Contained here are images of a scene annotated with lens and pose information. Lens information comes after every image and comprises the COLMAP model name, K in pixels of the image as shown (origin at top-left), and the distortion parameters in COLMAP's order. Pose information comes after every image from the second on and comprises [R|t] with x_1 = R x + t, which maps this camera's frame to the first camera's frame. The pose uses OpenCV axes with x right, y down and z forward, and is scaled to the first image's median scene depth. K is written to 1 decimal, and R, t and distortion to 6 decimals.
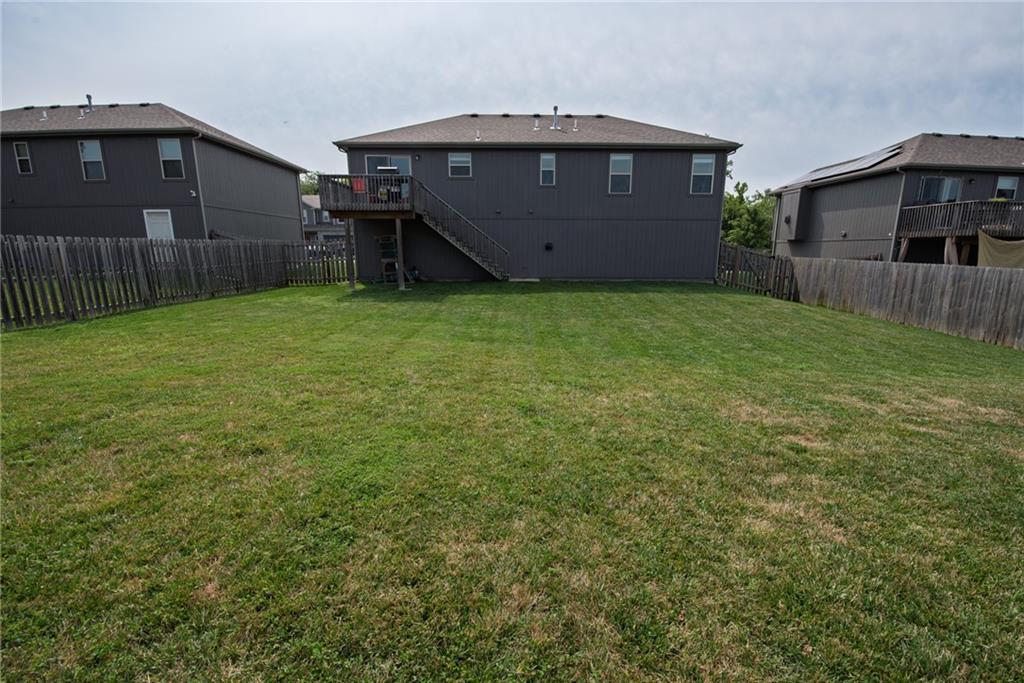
lens RADIAL K [[442.5, 0, 512.0], [0, 442.5, 341.5], [0, 0, 1]] dist [0.002066, -0.014302]
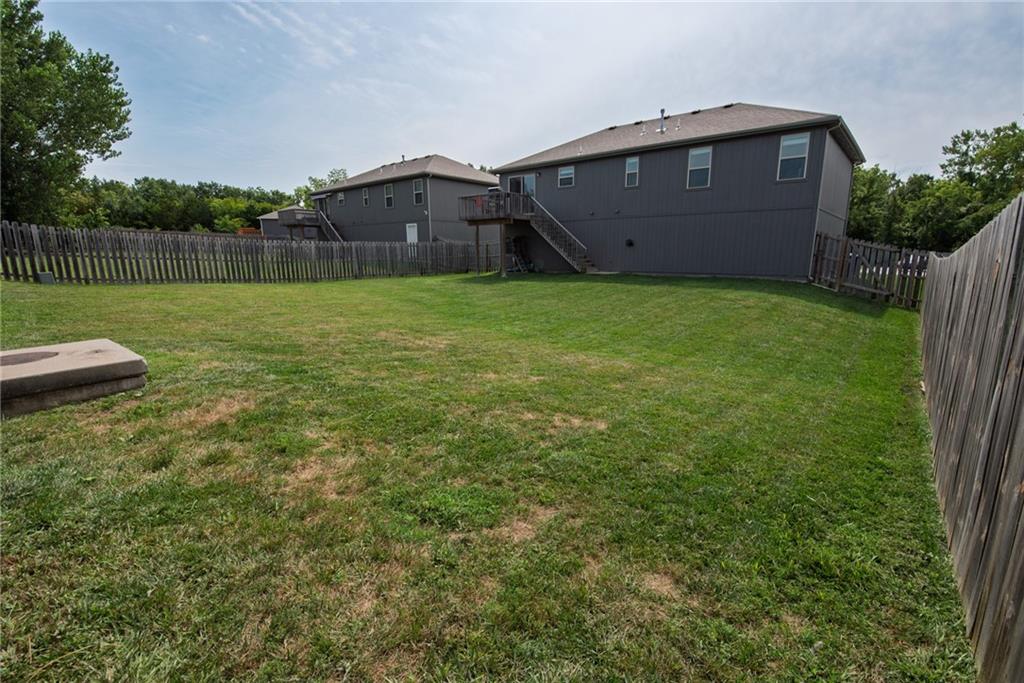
lens RADIAL K [[442.5, 0, 512.0], [0, 442.5, 341.5], [0, 0, 1]] dist [0.002066, -0.014302]
pose [[0.761010, 0.124460, -0.636690, 0.601288], [-0.122491, 0.991338, 0.047378, 0.010347], [0.637071, 0.041934, 0.769663, -0.011413]]
